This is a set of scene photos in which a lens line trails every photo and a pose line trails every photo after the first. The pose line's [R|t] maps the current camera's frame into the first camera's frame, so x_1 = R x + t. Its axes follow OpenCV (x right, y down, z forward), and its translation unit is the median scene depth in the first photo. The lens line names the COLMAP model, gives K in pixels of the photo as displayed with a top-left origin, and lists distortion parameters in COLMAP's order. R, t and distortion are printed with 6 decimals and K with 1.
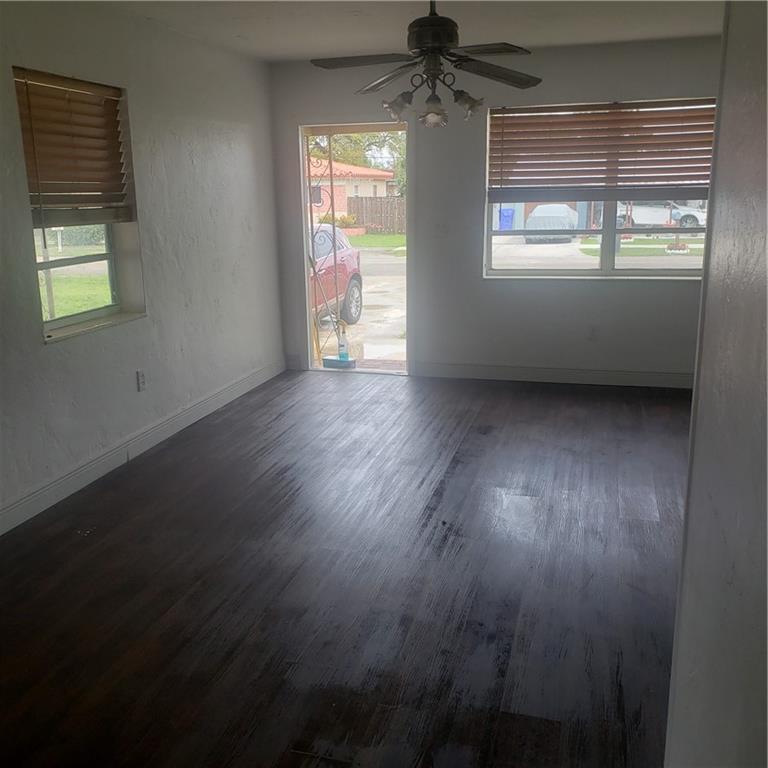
lens RADIAL K [[806.8, 0, 384.5], [0, 806.8, 404.3], [0, 0, 1]] dist [0.008570, -0.033445]
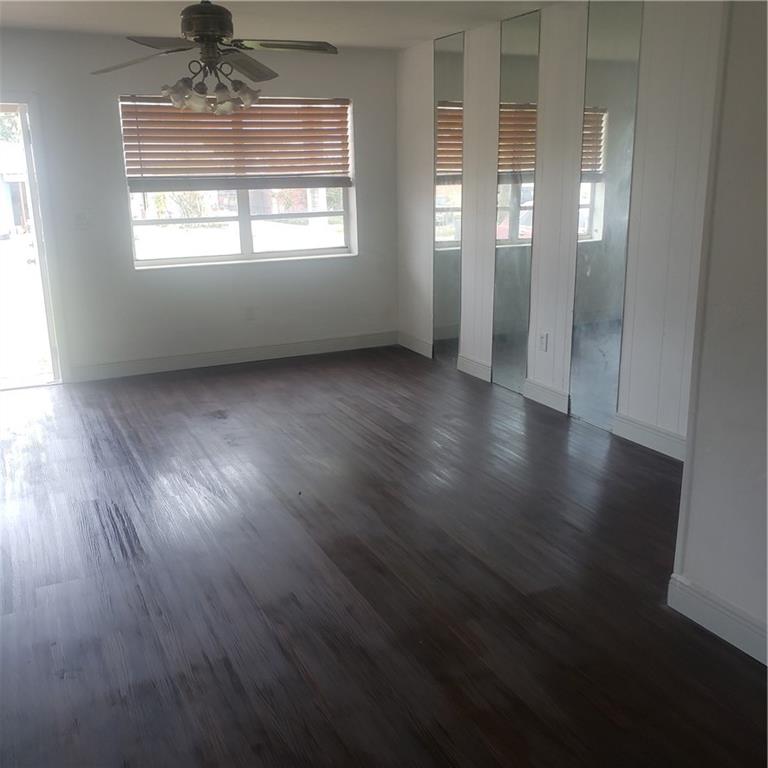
lens RADIAL K [[816.4, 0, 384.0], [0, 816.4, 384.0], [0, 0, 1]] dist [0.009166, 0.022996]
pose [[0.774189, -0.154348, 0.613848, -0.296443], [0.165945, 0.985384, 0.038478, -0.009778], [-0.610815, 0.072076, 0.788486, 0.056318]]
